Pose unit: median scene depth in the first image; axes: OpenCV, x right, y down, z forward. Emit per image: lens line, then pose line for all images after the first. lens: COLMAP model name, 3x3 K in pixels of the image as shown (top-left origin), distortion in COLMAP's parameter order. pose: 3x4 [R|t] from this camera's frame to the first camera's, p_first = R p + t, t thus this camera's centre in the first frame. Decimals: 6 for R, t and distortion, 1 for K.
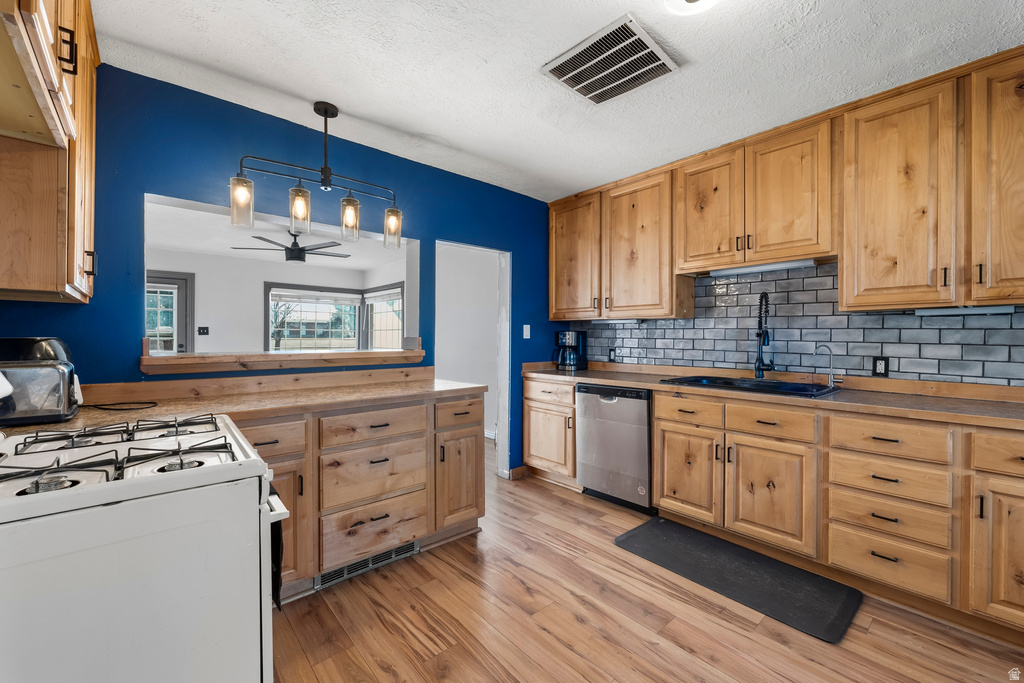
lens RADIAL K [[418.9, 0, 512.0], [0, 418.9, 341.5], [0, 0, 1]] dist [-0.000041, -0.000006]
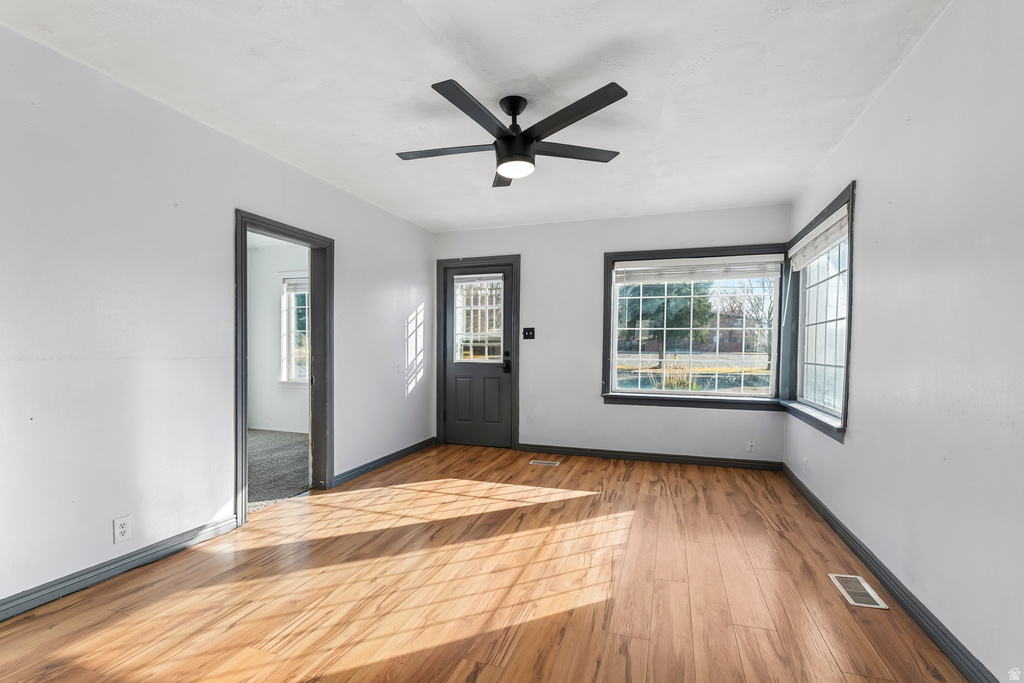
lens RADIAL K [[465.4, 0, 512.0], [0, 465.4, 363.9], [0, 0, 1]] dist [0.000972, 0.000152]
pose [[0.486077, 0.026567, -0.873512, -0.115348], [-0.013397, 0.999647, 0.022948, 0.020296], [0.873813, 0.000548, 0.486261, 1.324322]]
